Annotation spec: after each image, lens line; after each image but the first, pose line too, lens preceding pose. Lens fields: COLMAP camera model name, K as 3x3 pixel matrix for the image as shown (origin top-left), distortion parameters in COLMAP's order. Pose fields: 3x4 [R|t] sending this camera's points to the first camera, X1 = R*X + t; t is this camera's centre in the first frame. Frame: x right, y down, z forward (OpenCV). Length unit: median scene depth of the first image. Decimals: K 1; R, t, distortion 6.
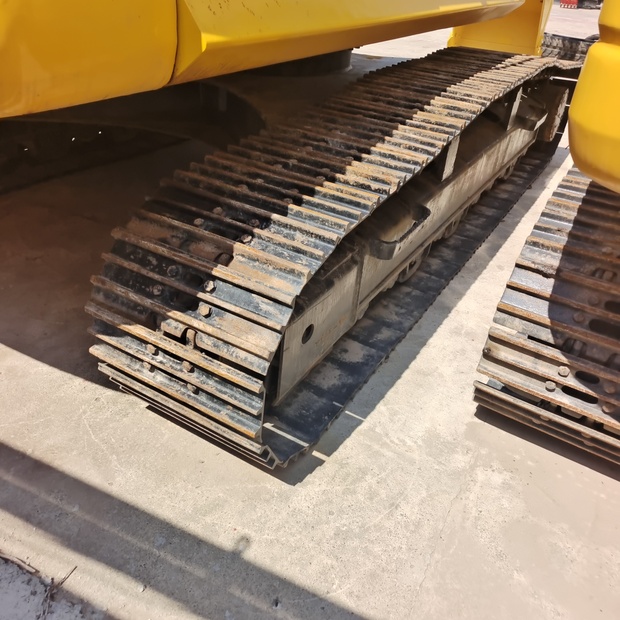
lens RADIAL K [[568.5, 0, 318.6], [0, 568.5, 315.7], [0, 0, 1]] dist [0.037104, 0.000000]
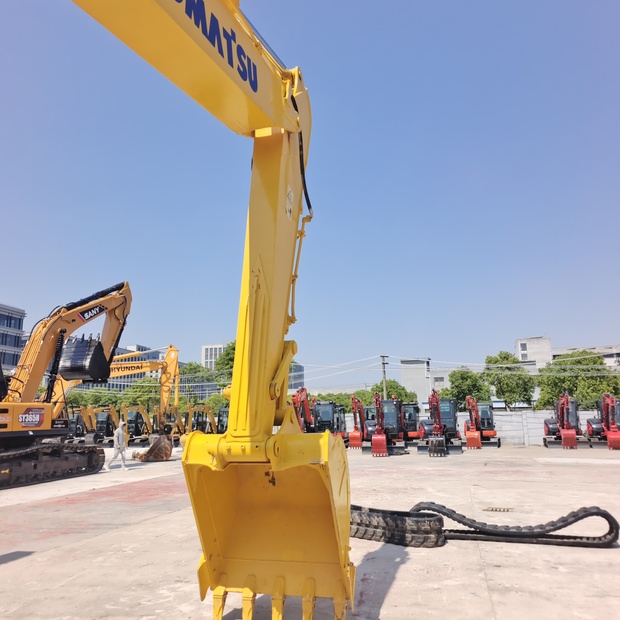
lens RADIAL K [[568.5, 0, 336.4], [0, 568.5, 308.4], [0, 0, 1]] dist [0.037104, 0.000000]
pose [[0.951296, -0.050781, 0.304068, 0.758335], [0.245690, 0.720652, -0.648303, -1.020367], [-0.186206, 0.691435, 0.698030, 1.518257]]
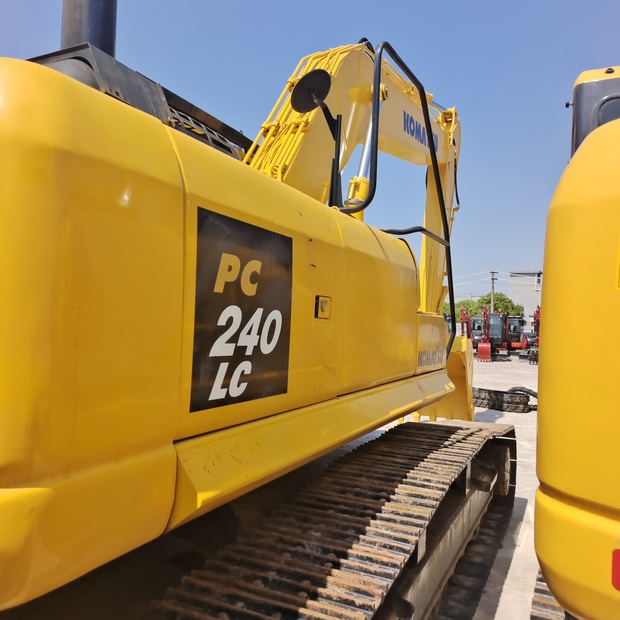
lens RADIAL K [[568.5, 0, 322.4], [0, 568.5, 308.6], [0, 0, 1]] dist [0.037104, 0.000000]
pose [[0.994518, -0.044465, 0.094642, -0.031010], [0.089624, 0.828723, -0.552436, -0.092745], [-0.053868, 0.557889, 0.828165, -0.084369]]
